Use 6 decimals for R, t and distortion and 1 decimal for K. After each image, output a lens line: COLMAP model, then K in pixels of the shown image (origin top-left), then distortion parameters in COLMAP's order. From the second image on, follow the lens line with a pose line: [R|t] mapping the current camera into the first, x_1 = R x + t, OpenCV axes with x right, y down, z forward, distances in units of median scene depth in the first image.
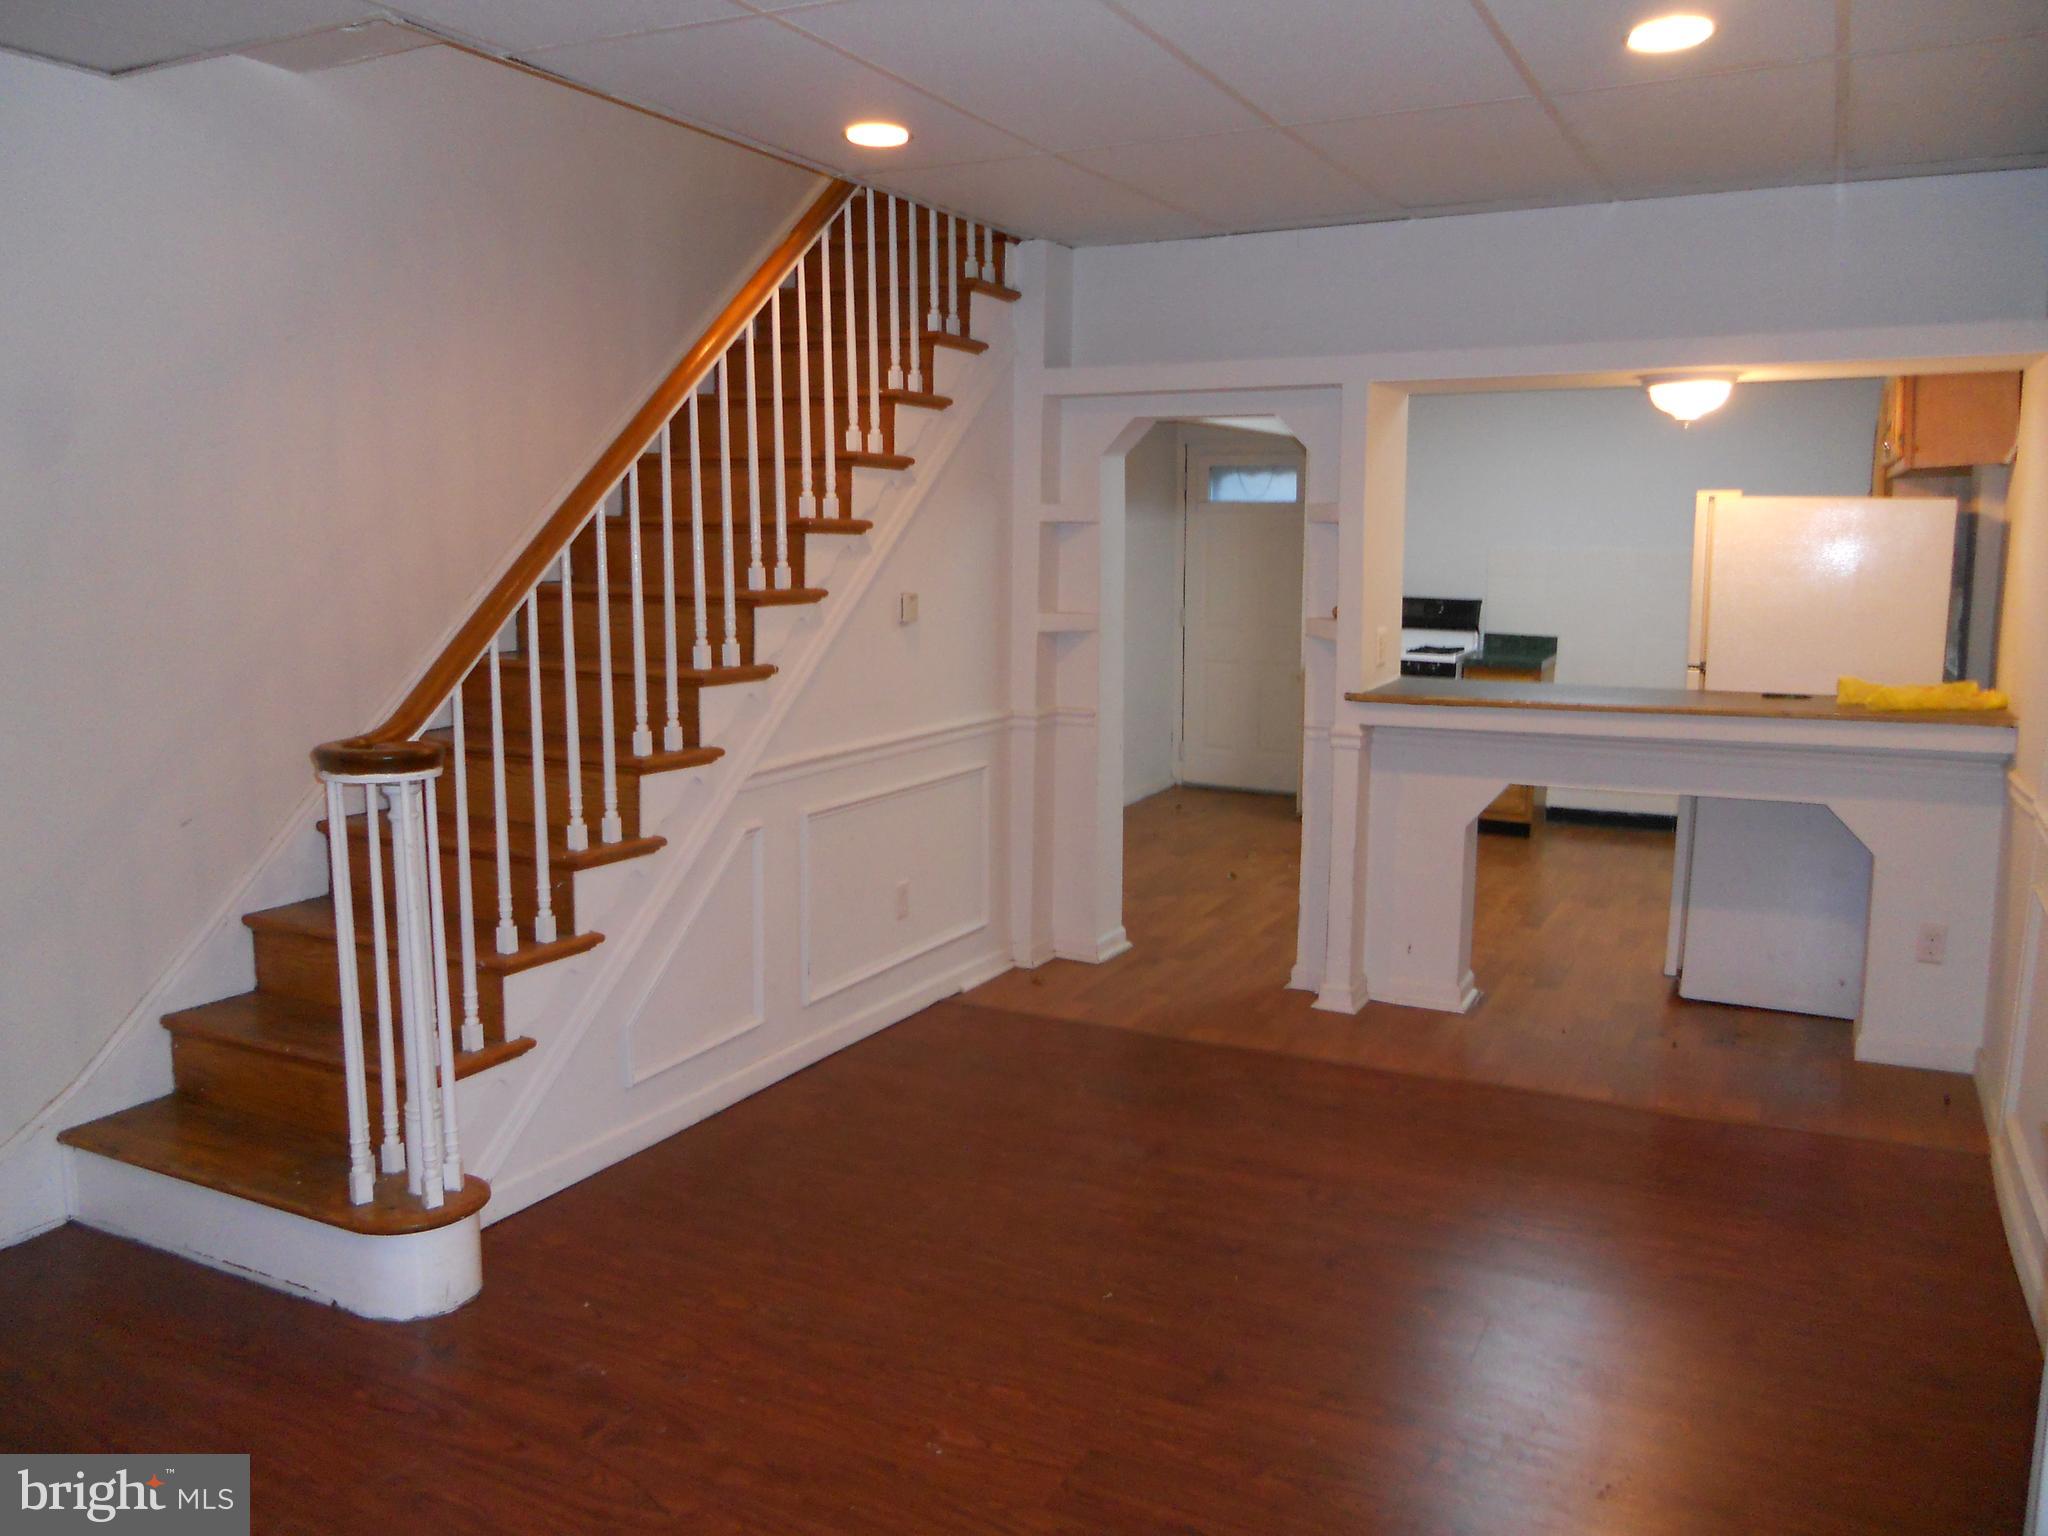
lens RADIAL K [[1549.3, 0, 1024.0], [0, 1549.3, 768.0], [0, 0, 1]] dist [-0.037299, -0.003812]
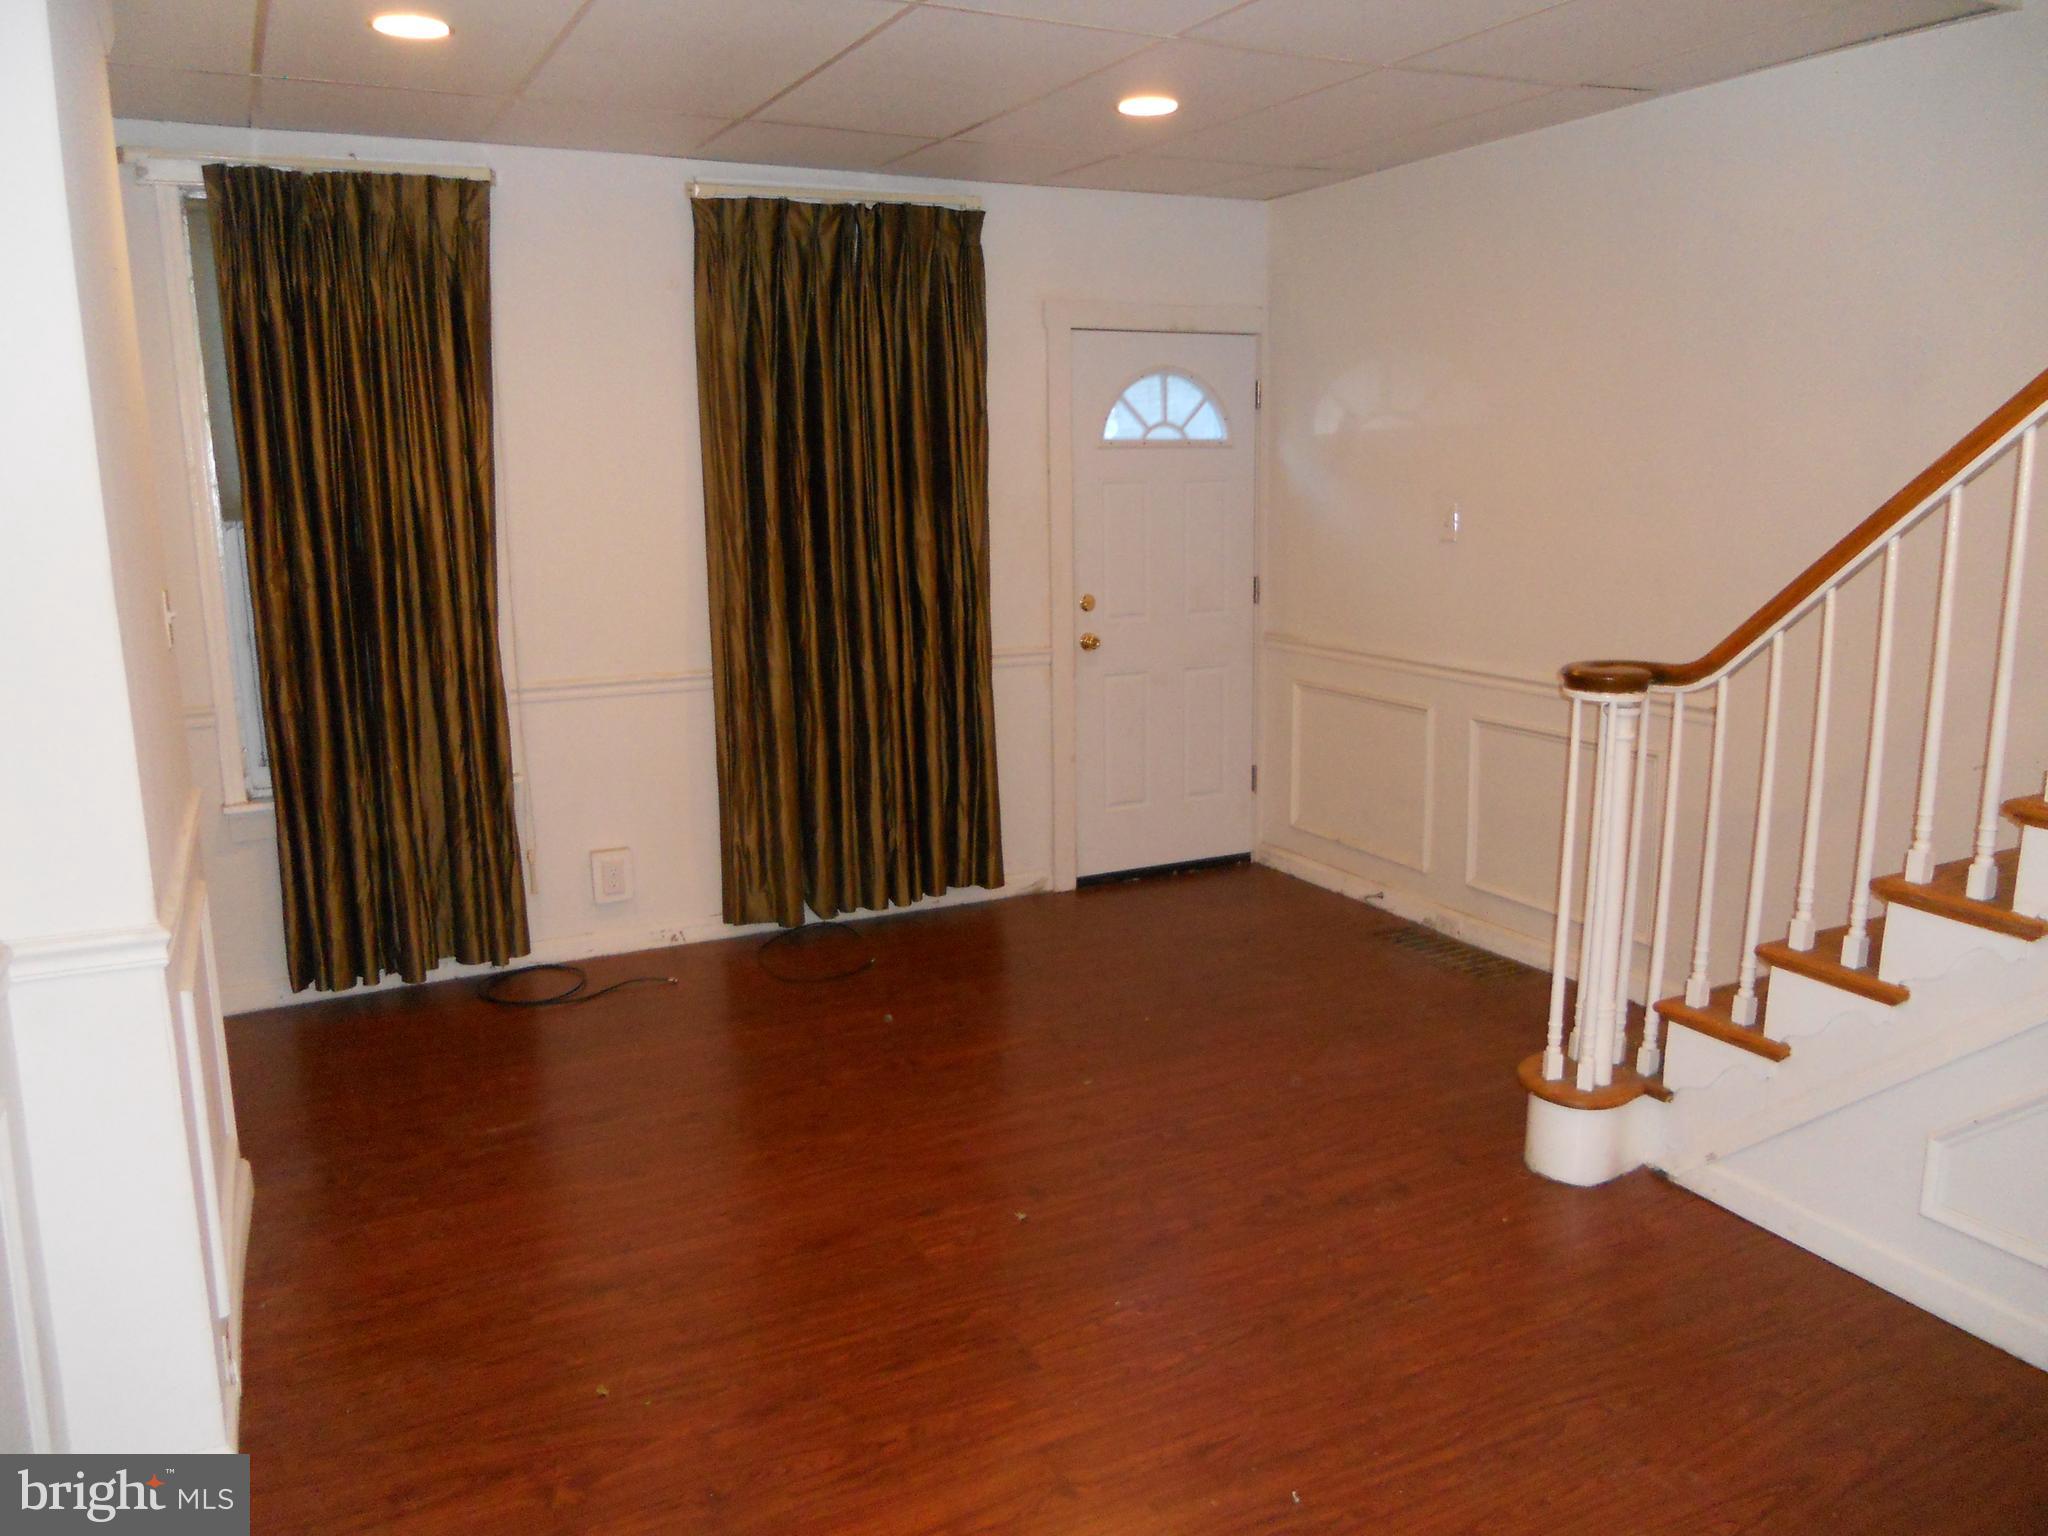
lens RADIAL K [[1533.3, 0, 1015.4], [0, 1533.3, 775.8], [0, 0, 1]] dist [-0.082645, 0.048817]
pose [[-0.598145, 0.153123, -0.786623, 0.424520], [-0.113053, 0.955636, 0.271989, -0.112544], [0.793373, 0.251619, -0.554298, 0.775496]]
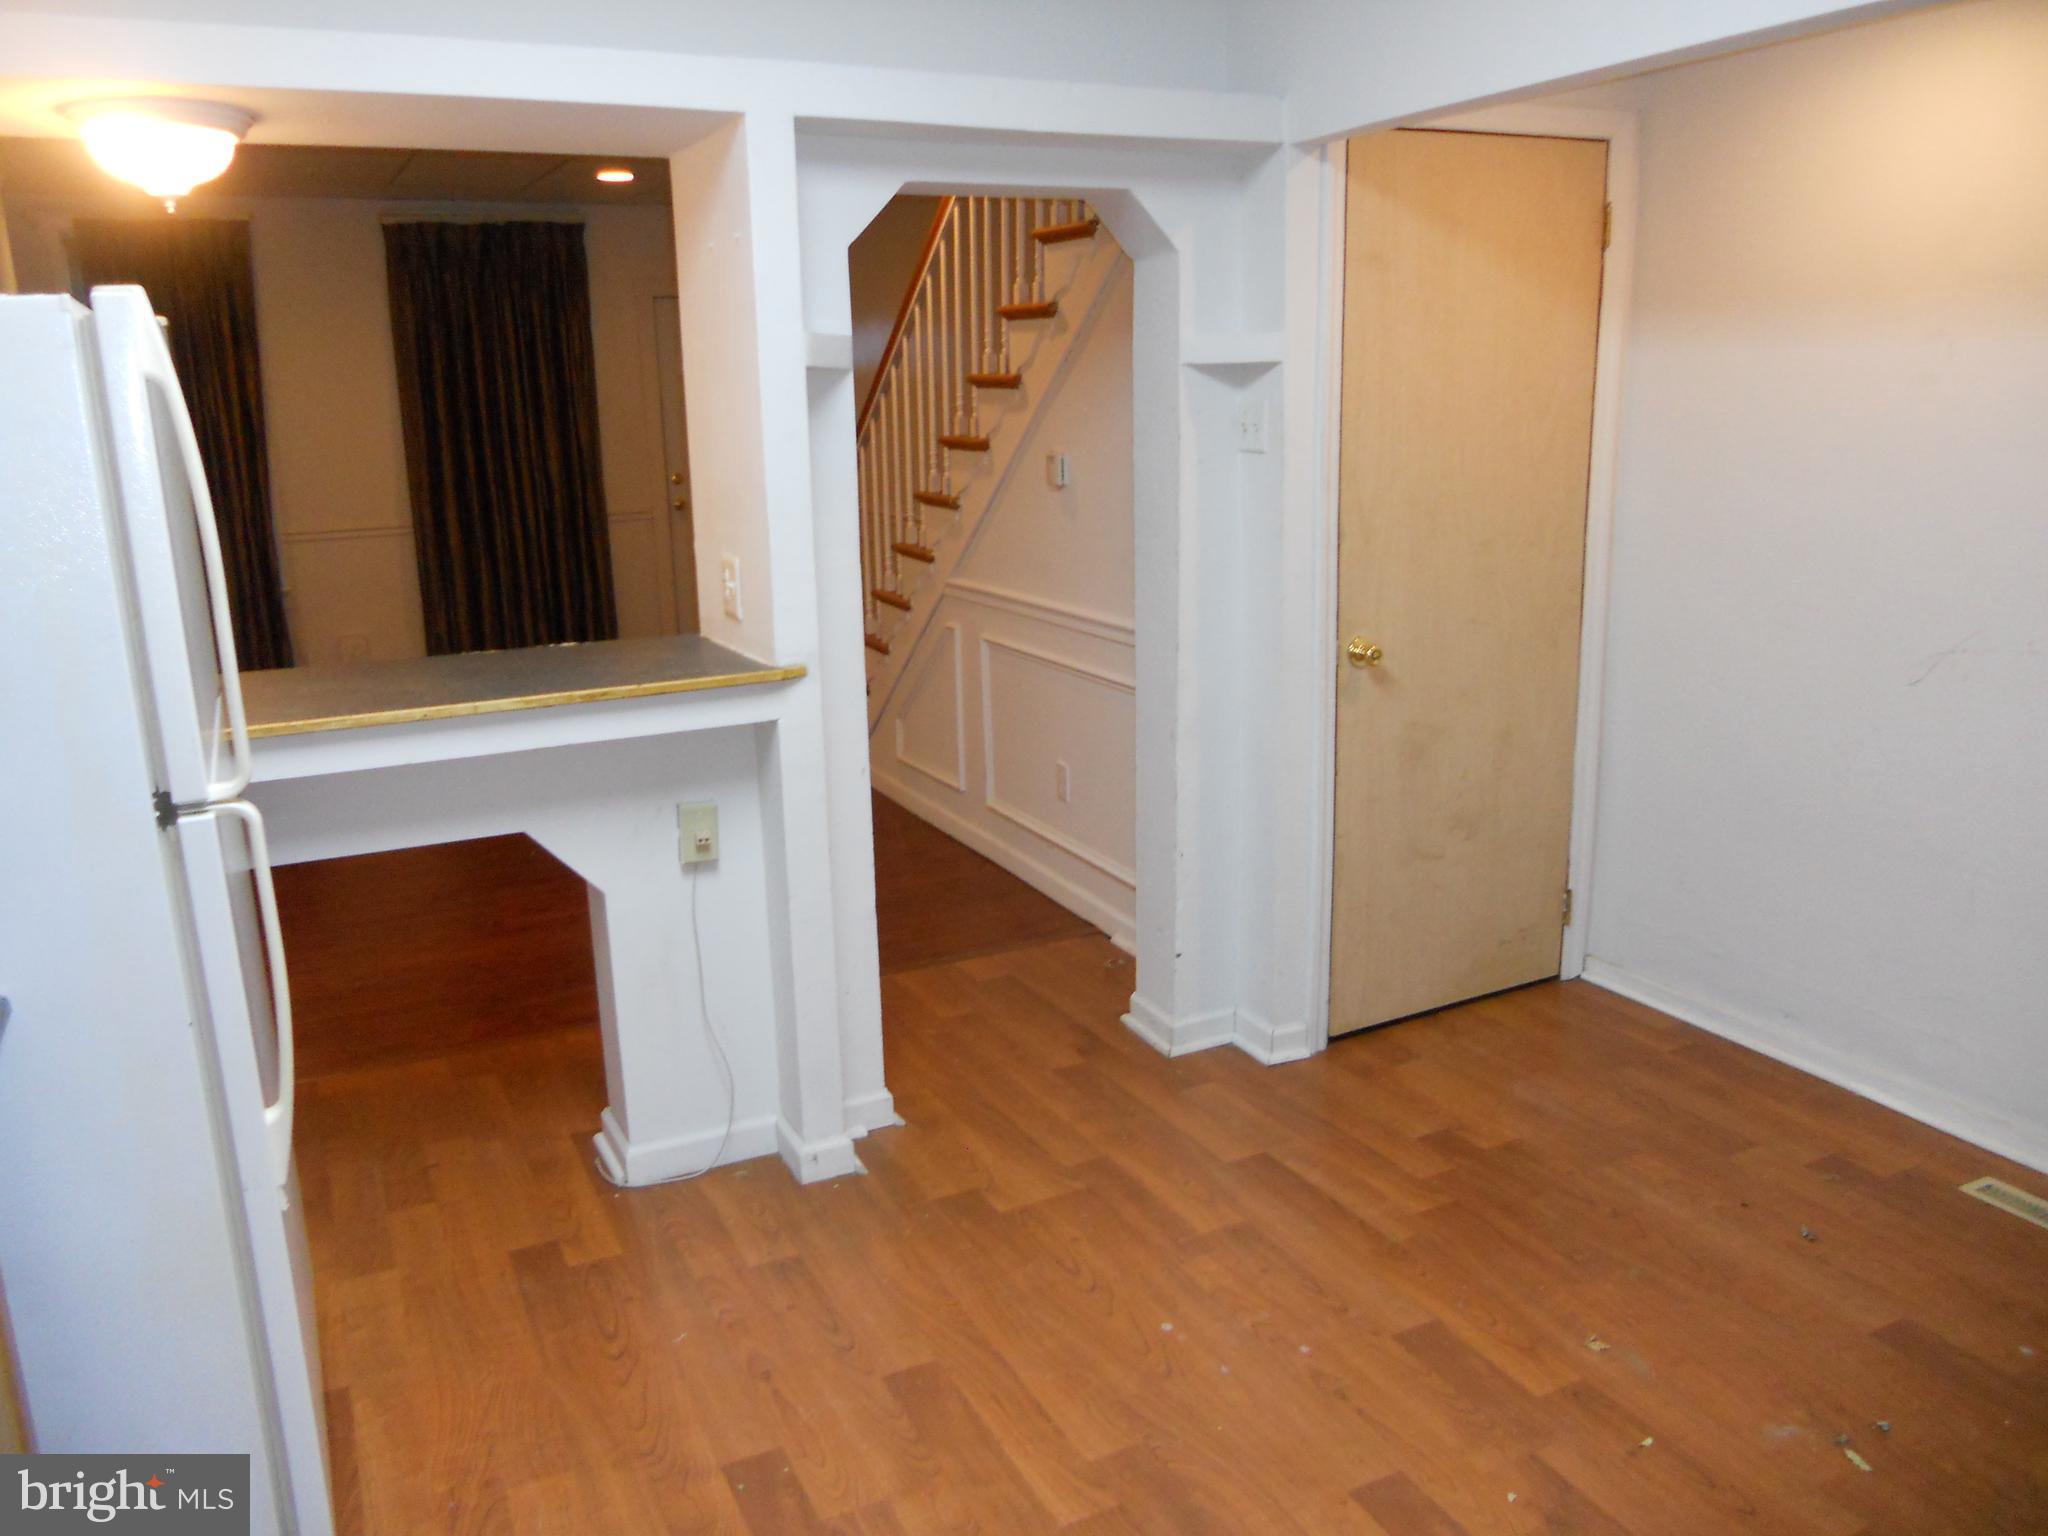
lens RADIAL K [[1549.3, 0, 1024.0], [0, 1549.3, 768.0], [0, 0, 1]] dist [-0.037299, -0.003812]
pose [[-0.594325, 0.204272, -0.777850, 0.677944], [-0.099605, 0.941061, 0.323237, -0.228538], [0.798033, 0.269585, -0.538950, 1.509280]]
